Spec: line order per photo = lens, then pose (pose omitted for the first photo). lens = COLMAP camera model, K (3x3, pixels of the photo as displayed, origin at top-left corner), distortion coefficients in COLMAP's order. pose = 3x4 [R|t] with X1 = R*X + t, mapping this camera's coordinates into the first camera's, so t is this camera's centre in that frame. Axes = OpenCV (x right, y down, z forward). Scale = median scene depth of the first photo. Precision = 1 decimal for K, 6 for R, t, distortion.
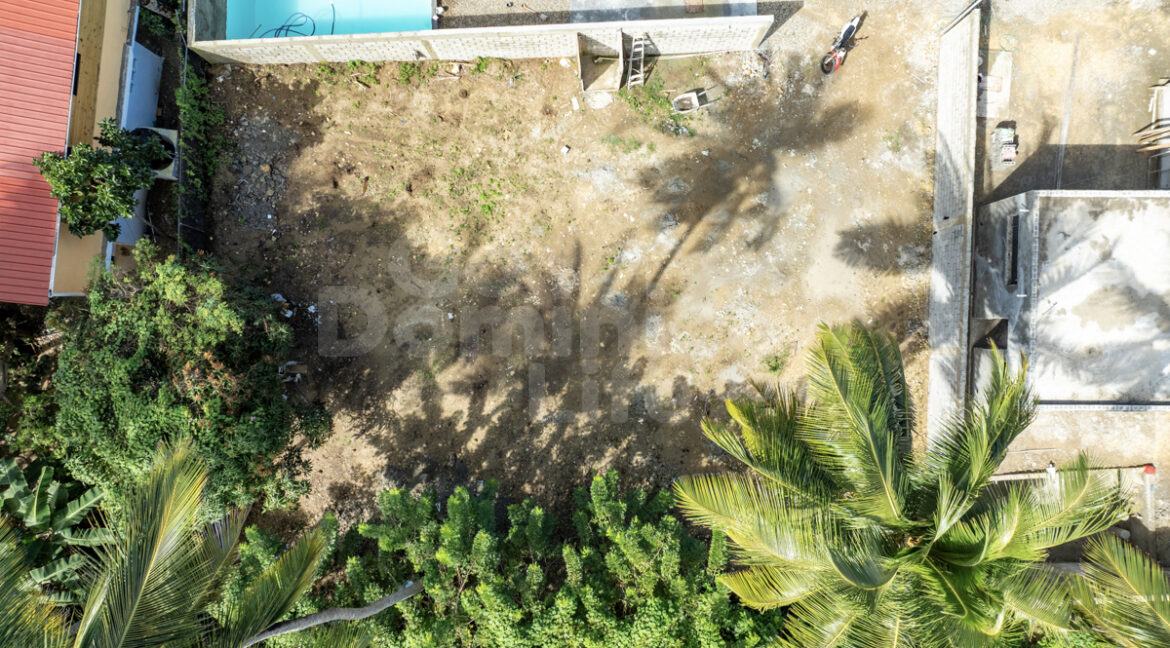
lens RADIAL K [[824.7, 0, 588.2], [0, 824.7, 323.0], [0, 0, 1]] dist [-0.009165, 0.000120]
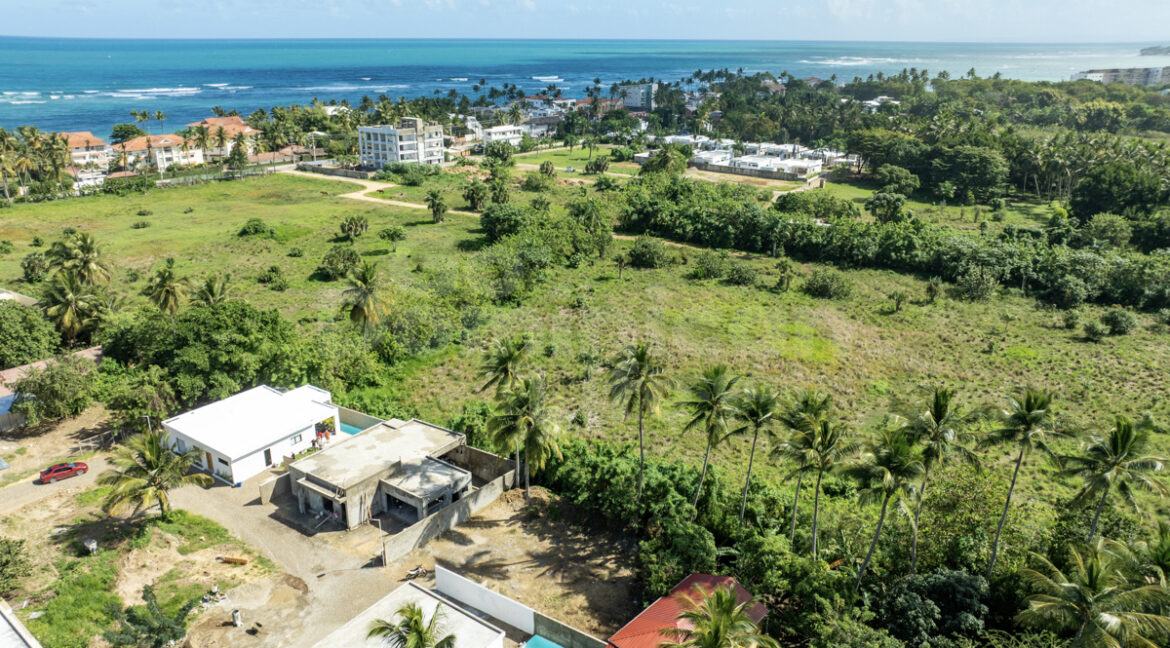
lens RADIAL K [[824.7, 0, 588.2], [0, 824.7, 323.0], [0, 0, 1]] dist [-0.009165, 0.000120]
pose [[-0.808140, -0.176484, 0.561928, -1.494829], [0.588542, -0.204763, 0.782106, -1.915106], [-0.022968, 0.962770, 0.269345, -0.506378]]
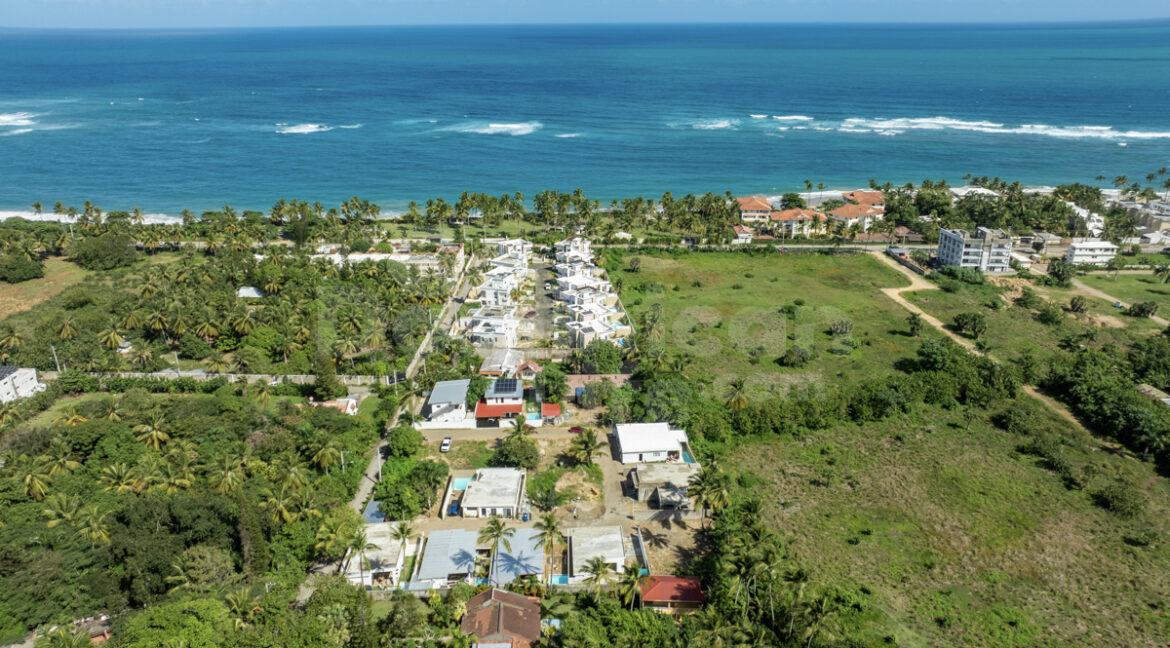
lens RADIAL K [[824.7, 0, 588.2], [0, 824.7, 323.0], [0, 0, 1]] dist [-0.009165, 0.000120]
pose [[-0.049588, -0.326450, 0.943913, -5.091463], [0.997320, 0.034720, 0.064401, -1.162573], [-0.053796, 0.944576, 0.323854, -2.486180]]
